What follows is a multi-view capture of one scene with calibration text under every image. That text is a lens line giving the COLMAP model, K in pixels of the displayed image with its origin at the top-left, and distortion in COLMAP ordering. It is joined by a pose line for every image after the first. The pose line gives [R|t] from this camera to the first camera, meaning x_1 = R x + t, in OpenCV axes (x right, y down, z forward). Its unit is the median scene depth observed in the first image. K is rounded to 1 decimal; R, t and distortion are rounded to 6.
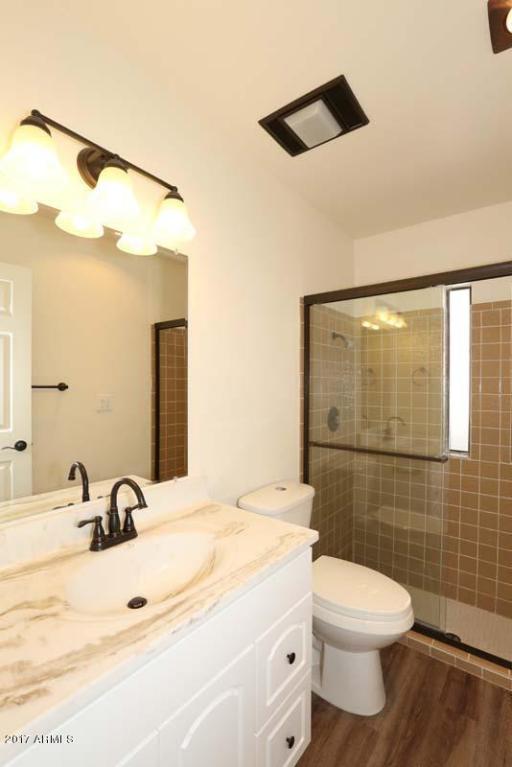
lens RADIAL K [[349.6, 0, 257.5], [0, 349.6, 385.1], [0, 0, 1]] dist [-0.056999, 0.018299]
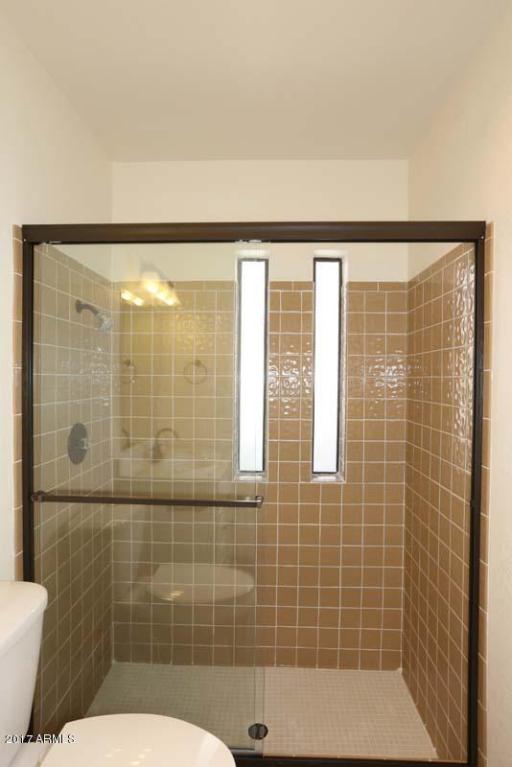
lens RADIAL K [[432.4, 0, 256.0], [0, 432.4, 383.5], [0, 0, 1]] dist [-0.005918, -0.000885]
pose [[0.810527, -0.006045, 0.585670, 0.029784], [-0.001003, 0.999931, 0.011710, -0.016474], [-0.585701, -0.010079, 0.810465, 0.211858]]
